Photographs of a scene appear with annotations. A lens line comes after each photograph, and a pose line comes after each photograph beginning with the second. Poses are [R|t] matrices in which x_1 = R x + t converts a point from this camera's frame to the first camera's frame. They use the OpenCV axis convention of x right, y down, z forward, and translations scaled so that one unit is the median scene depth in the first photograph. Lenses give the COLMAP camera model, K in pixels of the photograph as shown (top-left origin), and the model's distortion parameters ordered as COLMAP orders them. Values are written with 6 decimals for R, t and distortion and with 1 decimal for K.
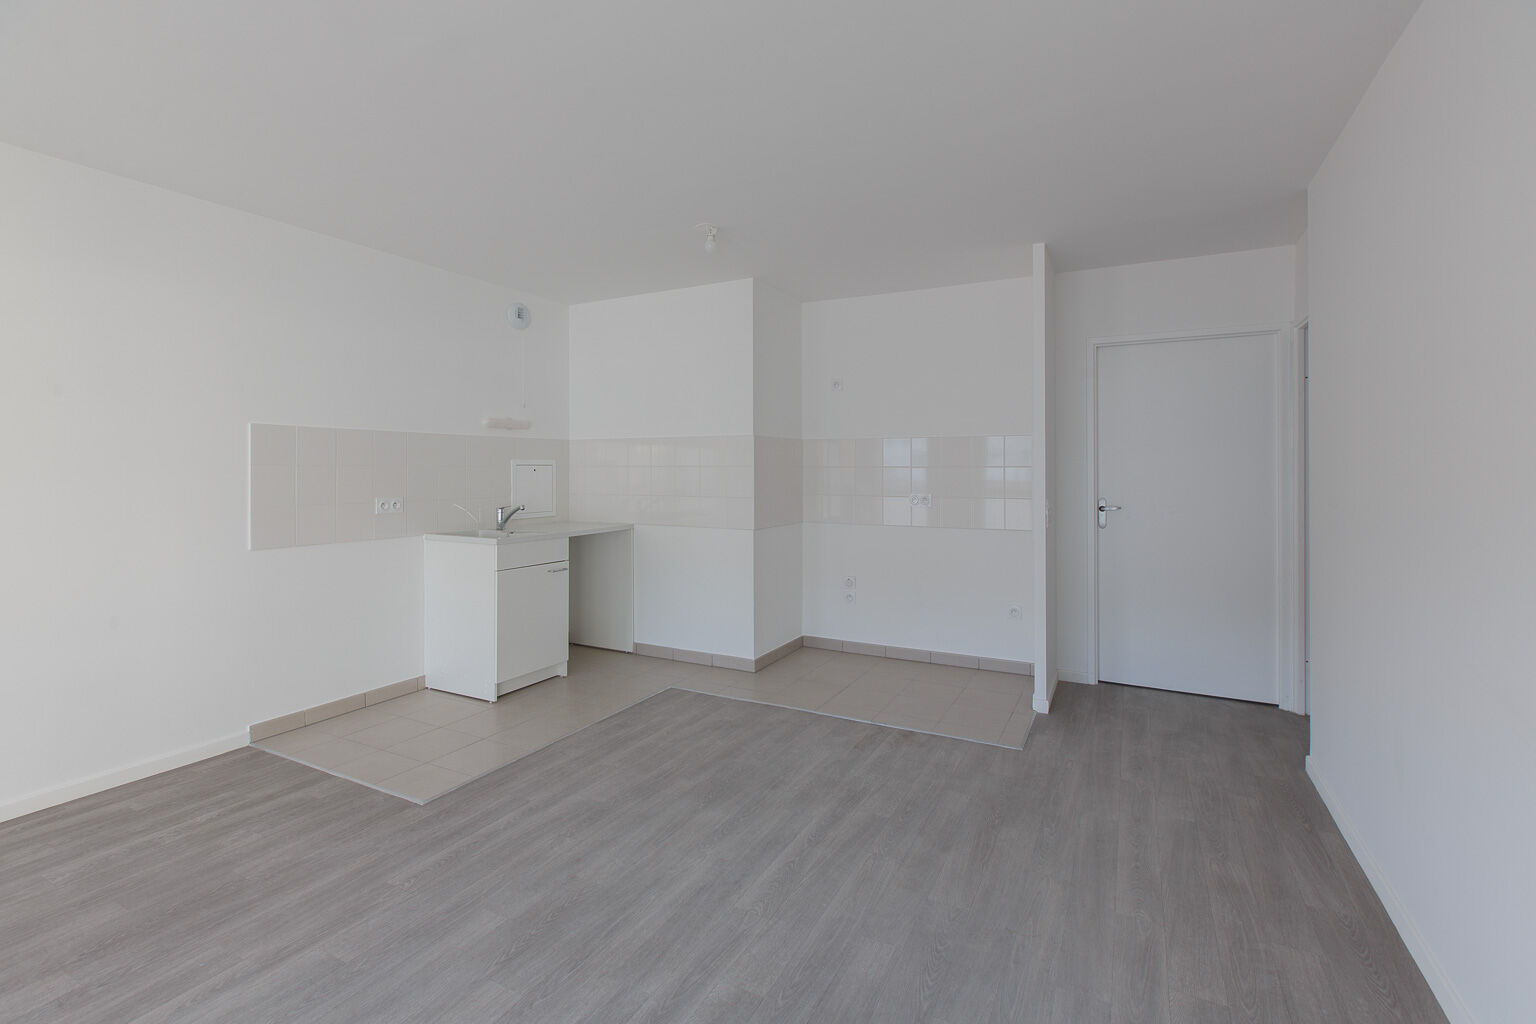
lens RADIAL K [[689.0, 0, 767.0], [0, 689.0, 466.3], [0, 0, 1]] dist [0.001320, 0.000122]
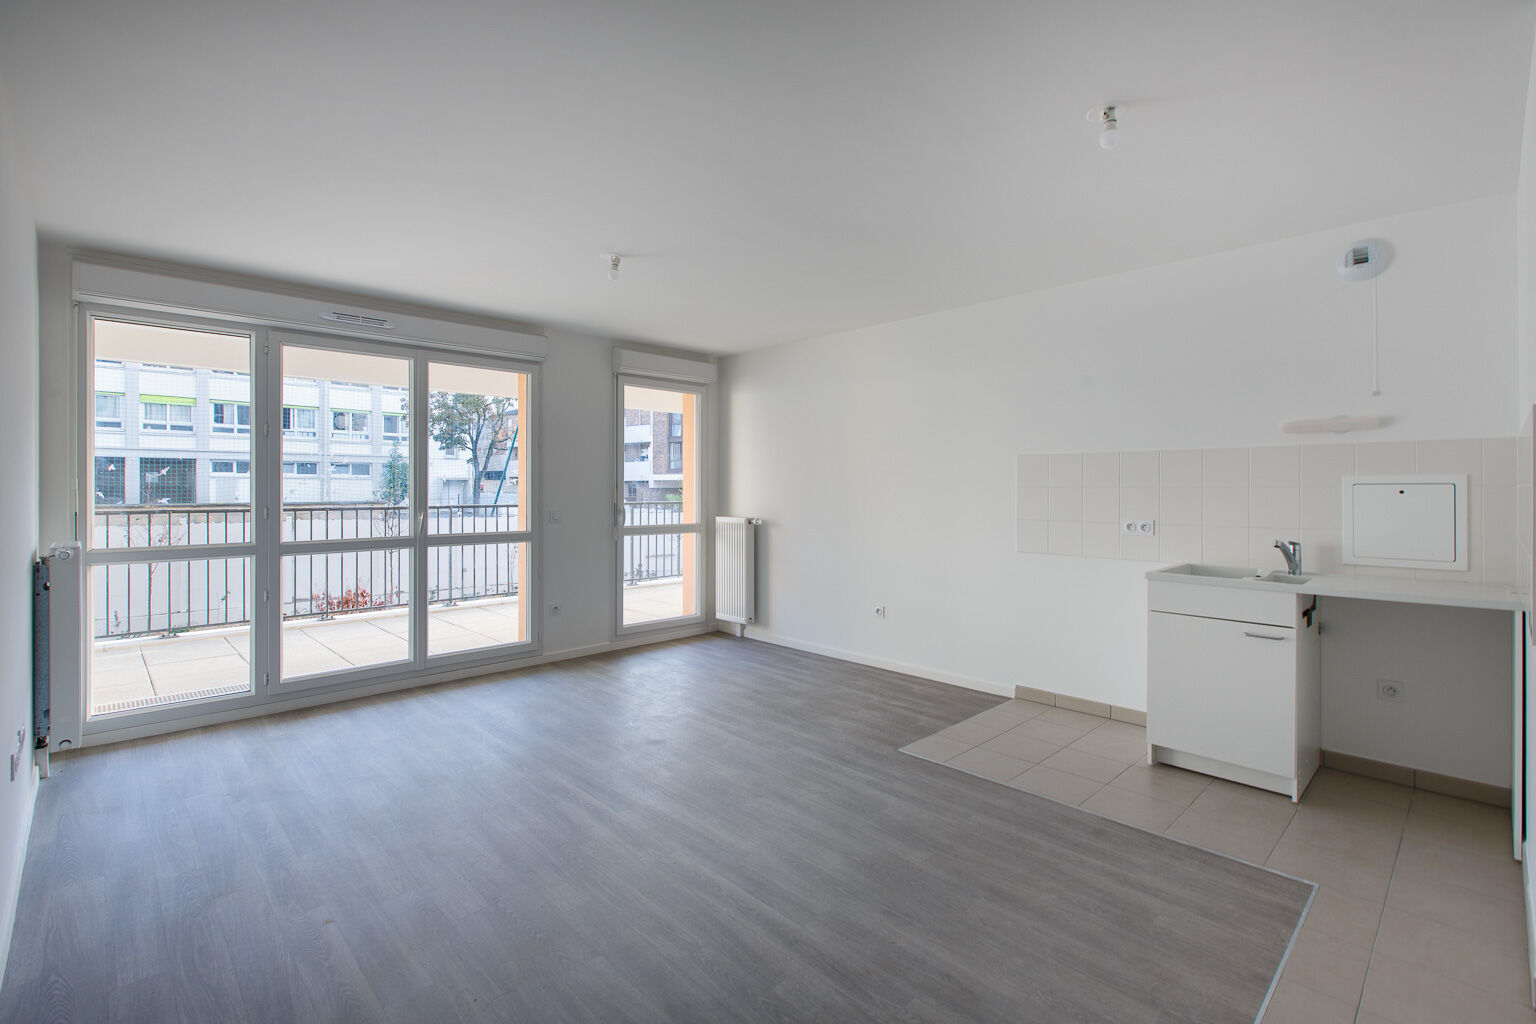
lens RADIAL K [[698.0, 0, 763.6], [0, 698.0, 493.4], [0, 0, 1]] dist [0.002510, 0.000299]
pose [[-0.313723, 0.005330, -0.949499, 0.714226], [0.006265, 0.999974, 0.003543, 0.001813], [0.949494, -0.004837, -0.313749, 1.019505]]
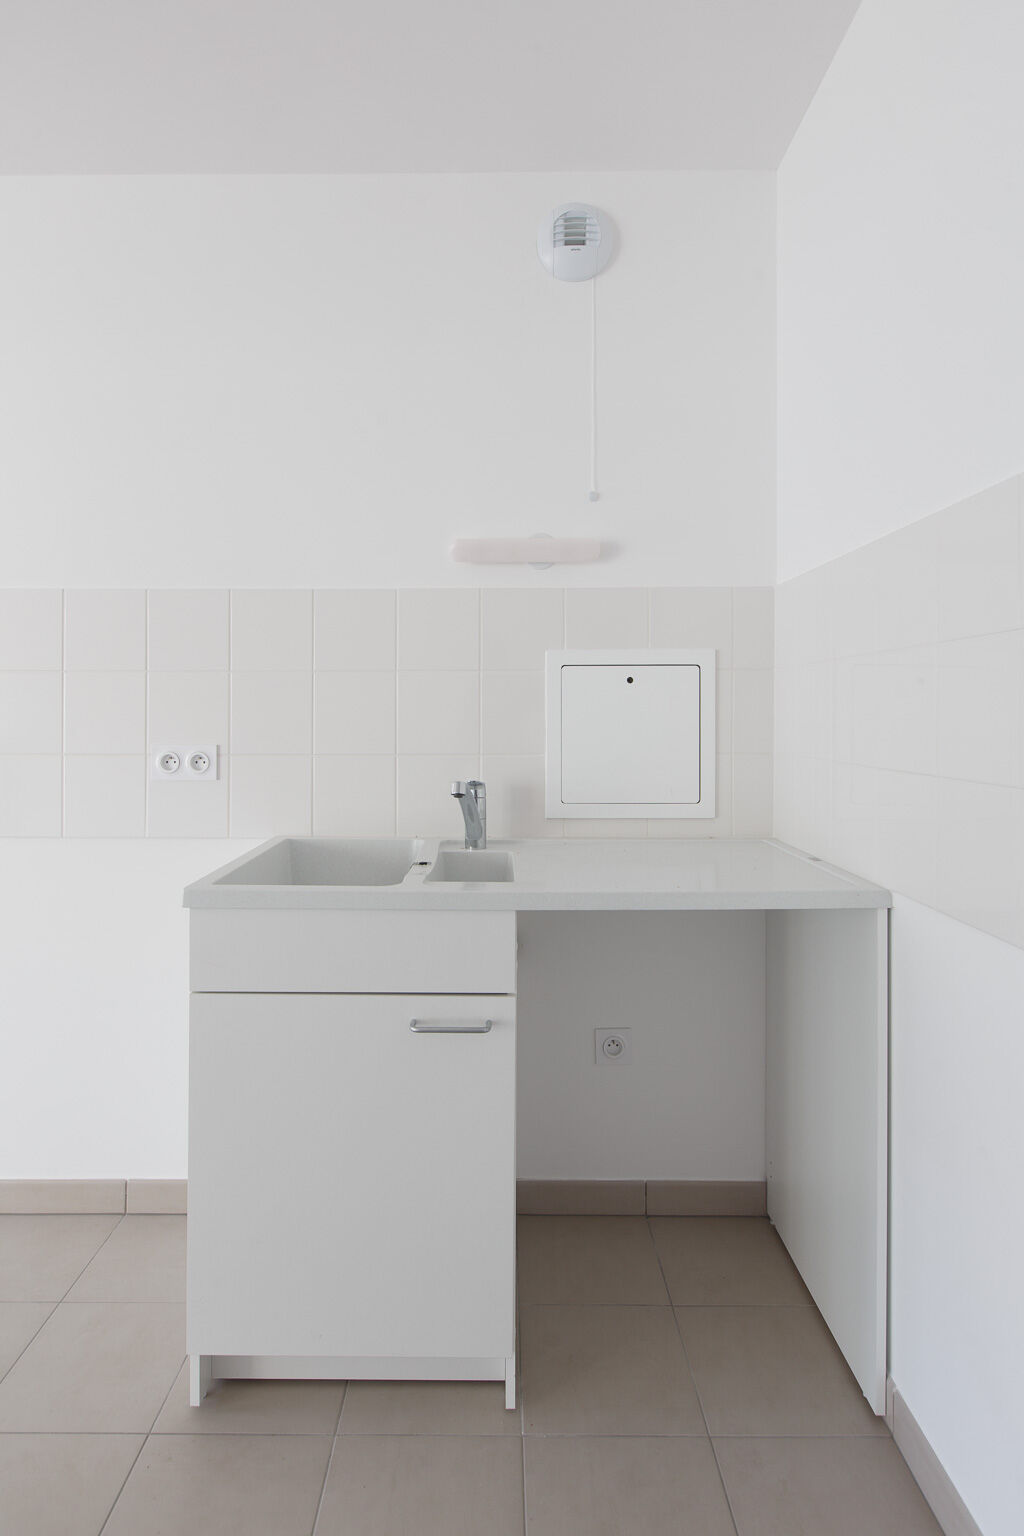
lens RADIAL K [[864.1, 0, 508.1], [0, 864.1, 703.7], [0, 0, 1]] dist [-0.002382, -0.000377]
pose [[0.463573, -0.009714, -0.886005, 0.024415], [0.006630, 0.999950, -0.007494, 0.031802], [0.886034, -0.002400, 0.463615, 1.176510]]
